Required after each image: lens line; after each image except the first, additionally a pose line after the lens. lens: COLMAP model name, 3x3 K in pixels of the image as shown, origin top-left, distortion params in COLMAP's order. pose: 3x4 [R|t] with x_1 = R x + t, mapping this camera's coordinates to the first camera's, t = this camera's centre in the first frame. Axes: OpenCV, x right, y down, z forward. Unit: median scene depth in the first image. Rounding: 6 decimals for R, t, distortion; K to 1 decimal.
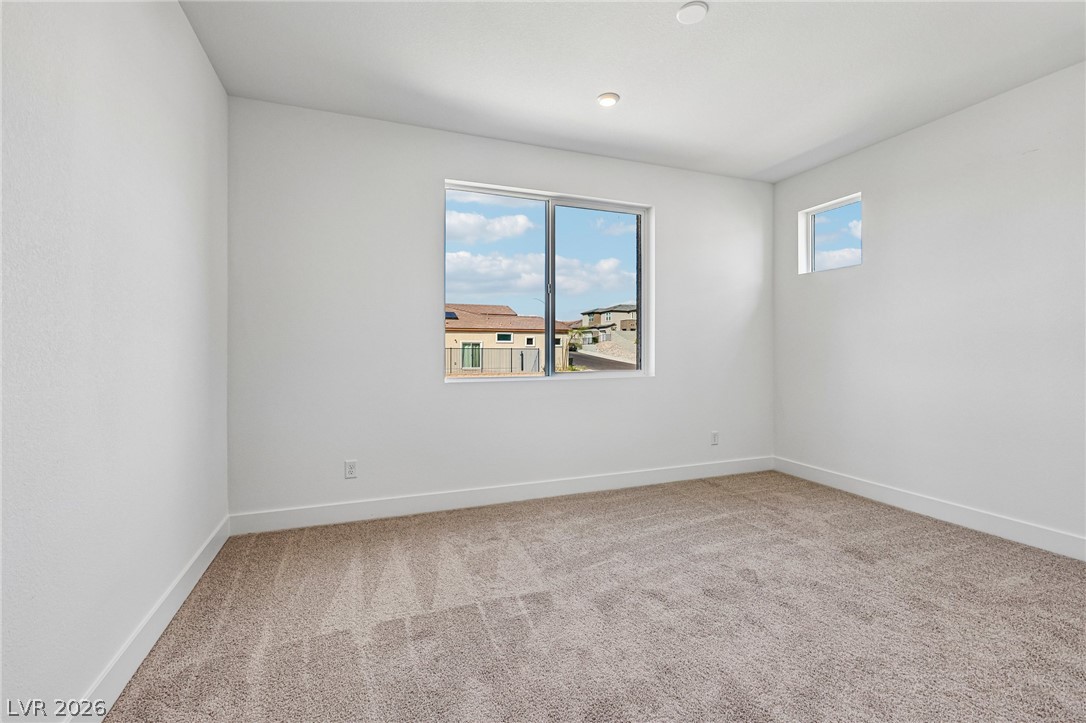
lens RADIAL K [[469.9, 0, 537.9], [0, 469.9, 352.8], [0, 0, 1]] dist [0.003557, 0.000888]
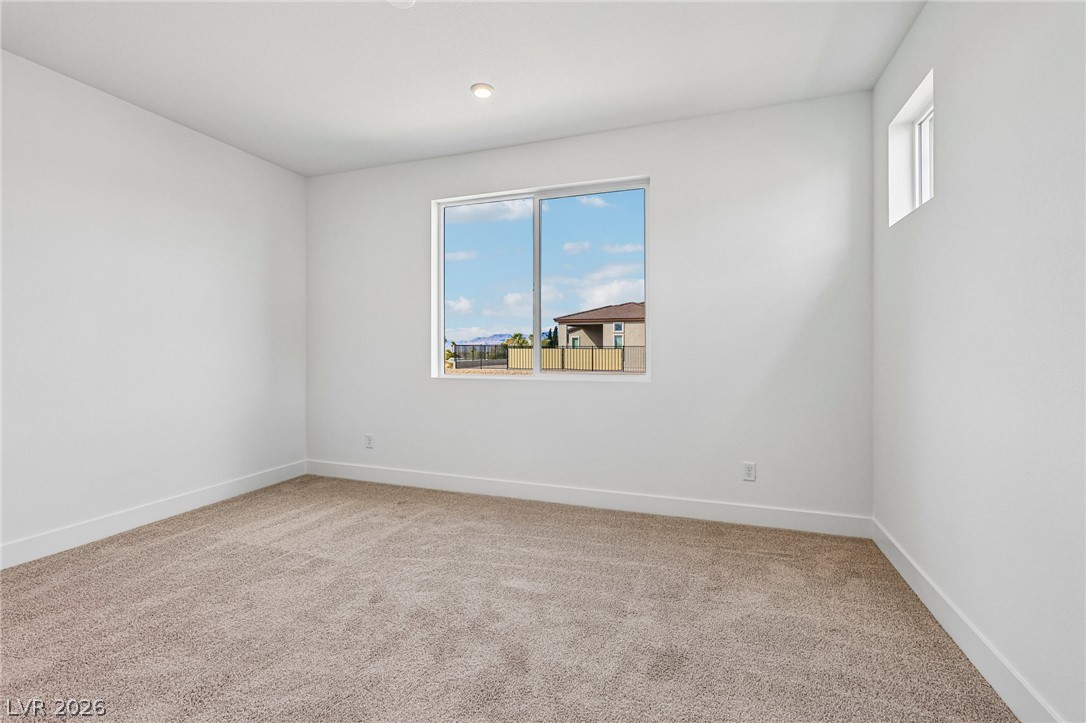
lens RADIAL K [[469.9, 0, 544.4], [0, 469.9, 351.0], [0, 0, 1]] dist [0.003557, 0.000888]
pose [[0.764742, 0.006182, -0.644307, 0.865054], [-0.006698, 0.999976, 0.001645, -0.006291], [0.644302, 0.003057, 0.764765, 0.344915]]
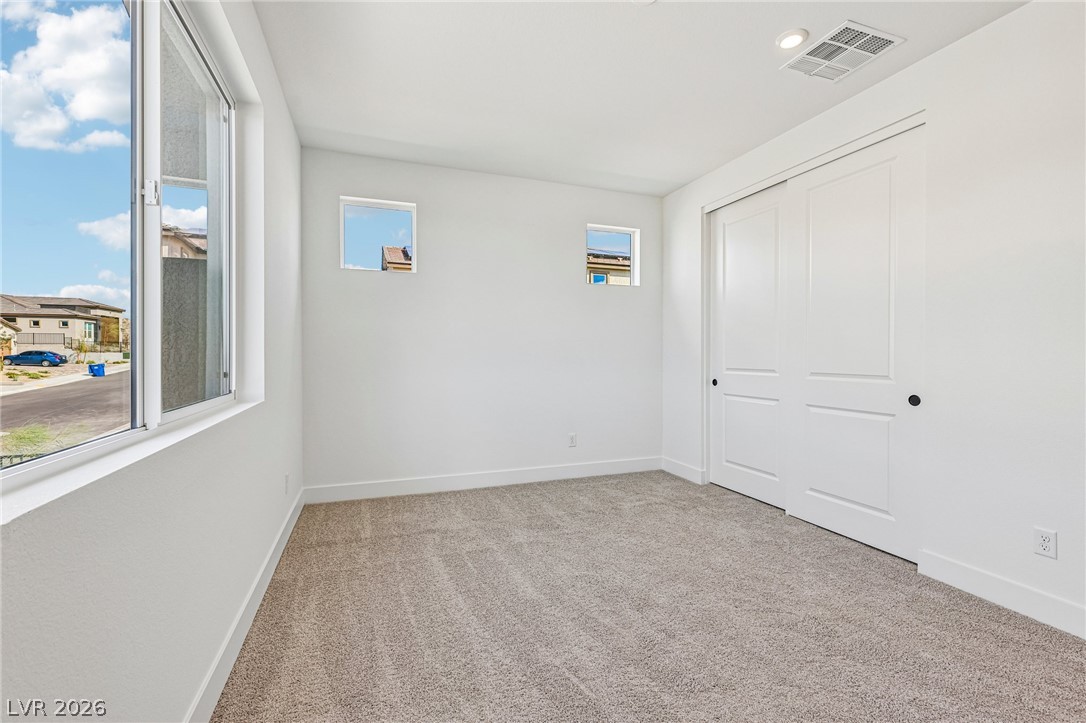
lens RADIAL K [[469.9, 0, 550.6], [0, 469.9, 356.1], [0, 0, 1]] dist [0.003557, 0.000888]
pose [[0.002939, -0.003163, 0.999991, -0.449729], [0.006670, 0.999973, 0.003143, -0.005270], [-0.999973, 0.006661, 0.002960, 0.876368]]
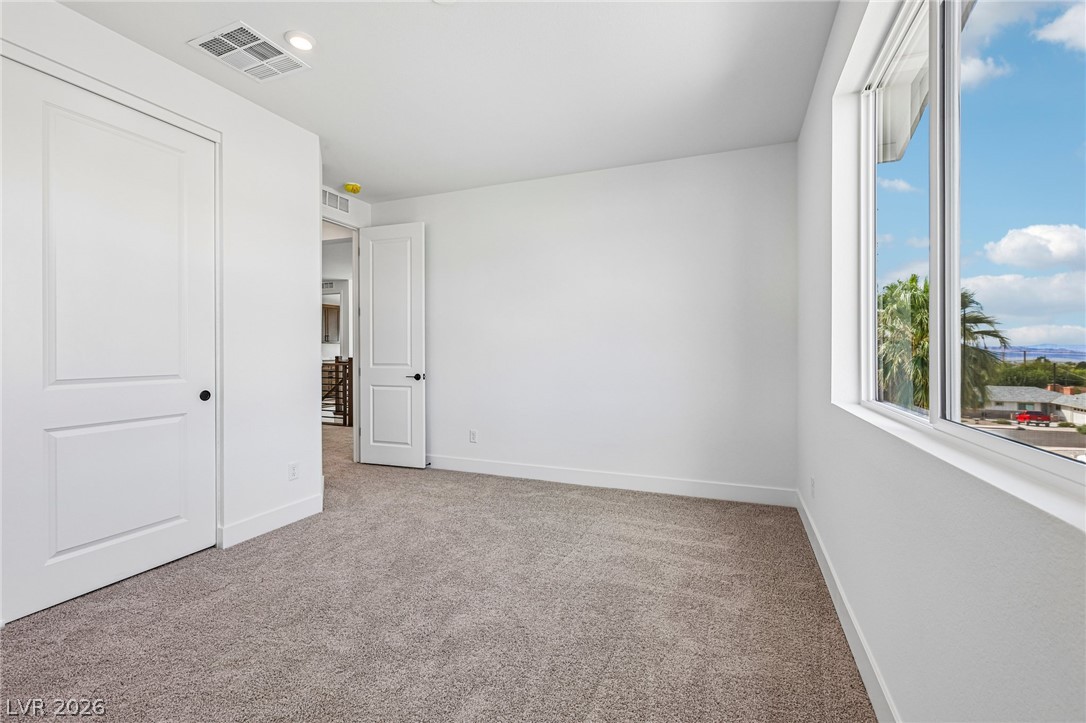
lens RADIAL K [[469.9, 0, 540.9], [0, 469.9, 356.6], [0, 0, 1]] dist [0.003557, 0.000888]
pose [[-0.672701, 0.006605, -0.739885, 0.656673], [-0.004569, 0.999904, 0.013080, -0.008451], [0.739900, 0.012179, -0.672606, 1.313580]]
